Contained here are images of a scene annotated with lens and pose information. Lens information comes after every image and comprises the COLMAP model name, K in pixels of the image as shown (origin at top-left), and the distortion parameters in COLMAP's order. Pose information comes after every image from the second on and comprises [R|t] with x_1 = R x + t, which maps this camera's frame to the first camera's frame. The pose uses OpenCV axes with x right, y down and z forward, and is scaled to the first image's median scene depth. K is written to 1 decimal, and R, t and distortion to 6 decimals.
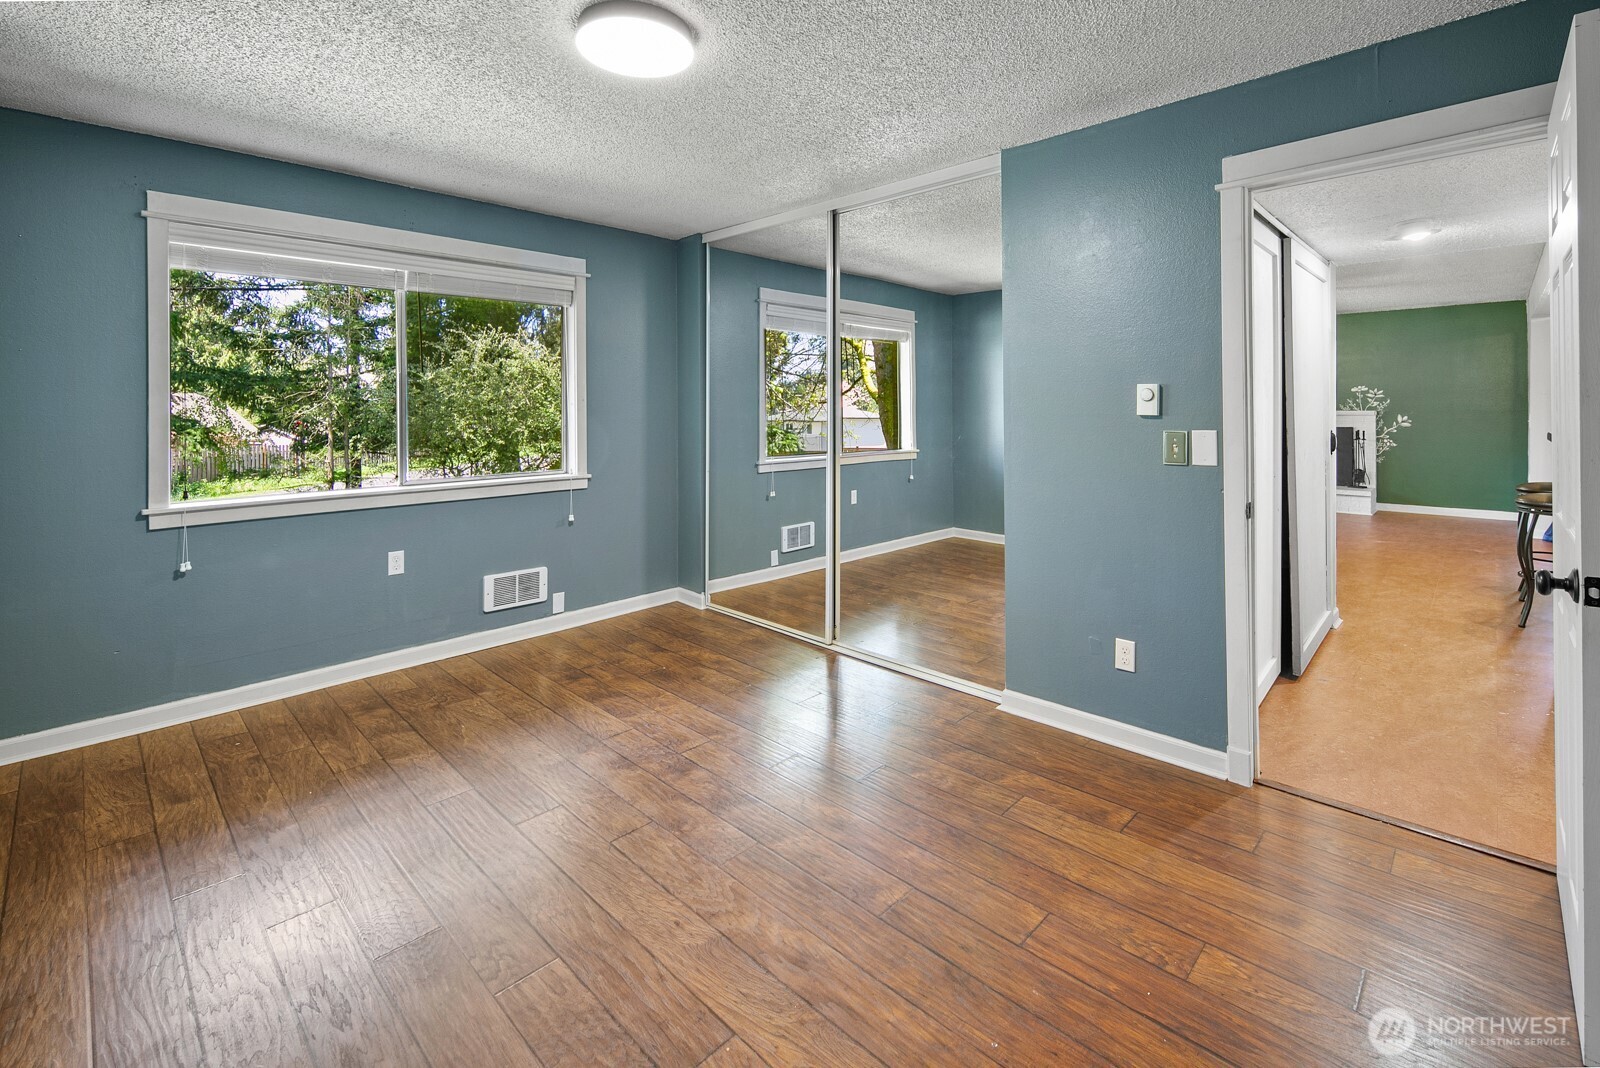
lens RADIAL K [[704.9, 0, 804.3], [0, 704.9, 416.2], [0, 0, 1]] dist [0.002775, -0.001965]
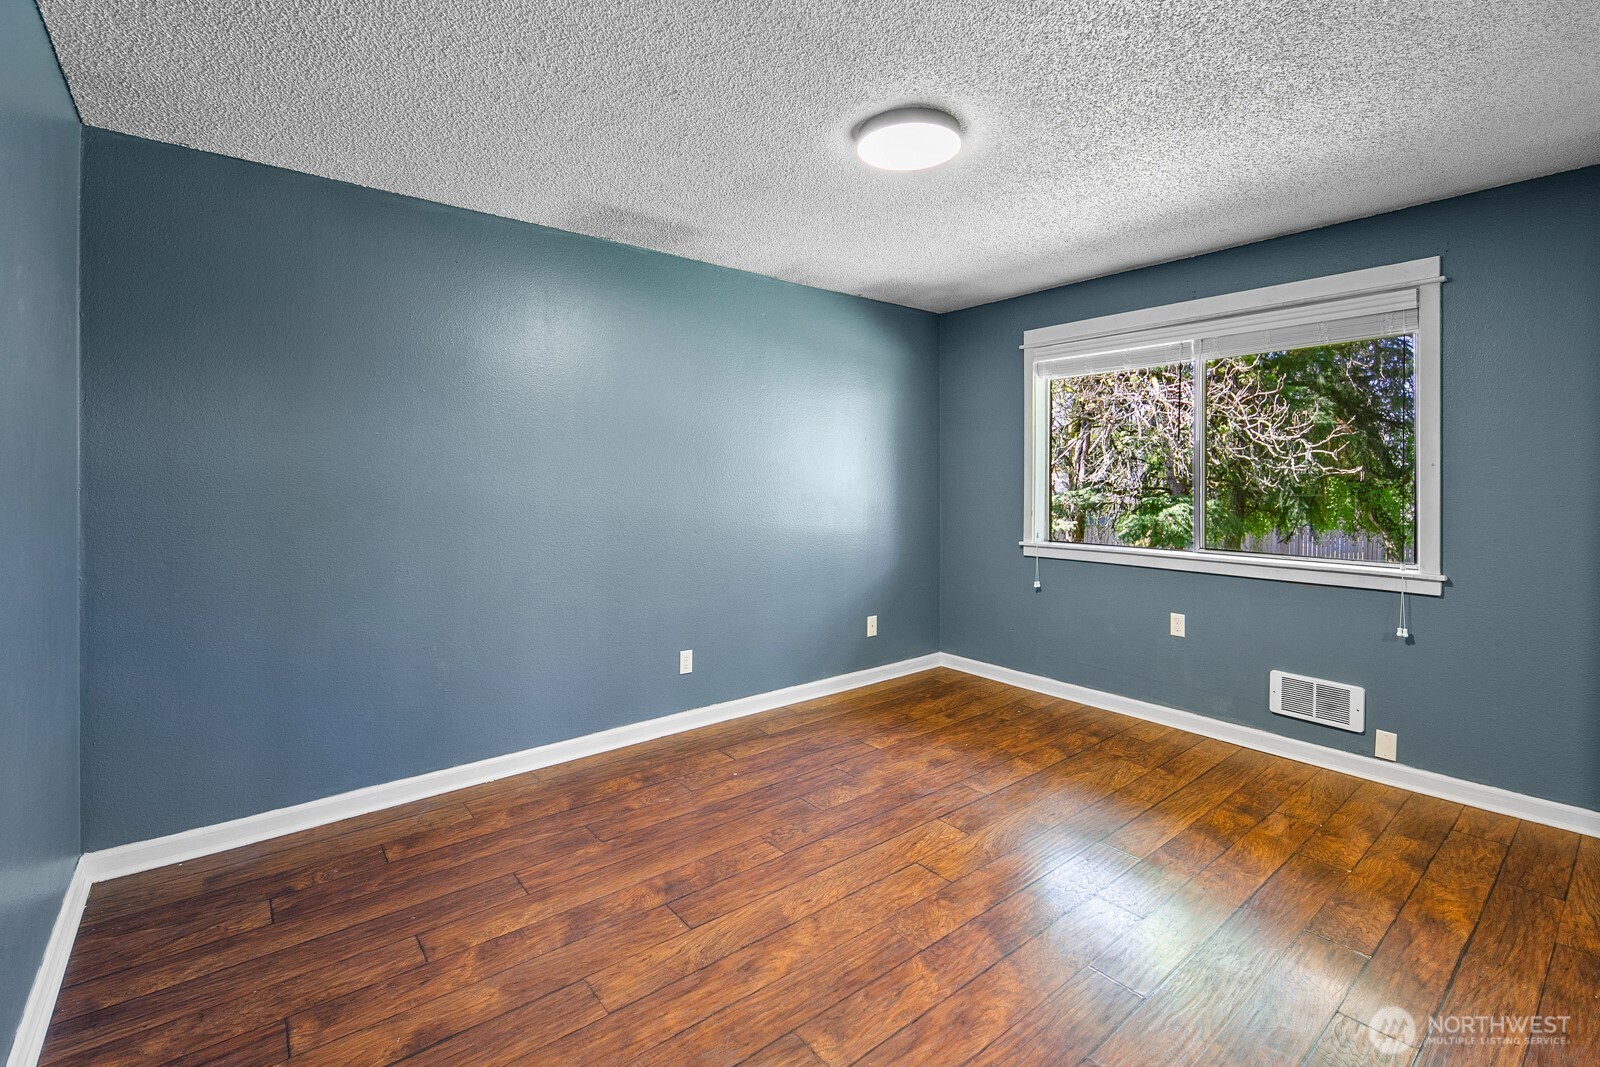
lens RADIAL K [[704.9, 0, 798.6], [0, 704.9, 481.5], [0, 0, 1]] dist [0.002775, -0.001965]
pose [[-0.118247, 0.008979, -0.992944, 0.828186], [-0.013069, 0.999858, 0.010598, -0.010562], [0.992898, 0.014230, -0.118113, 0.908805]]
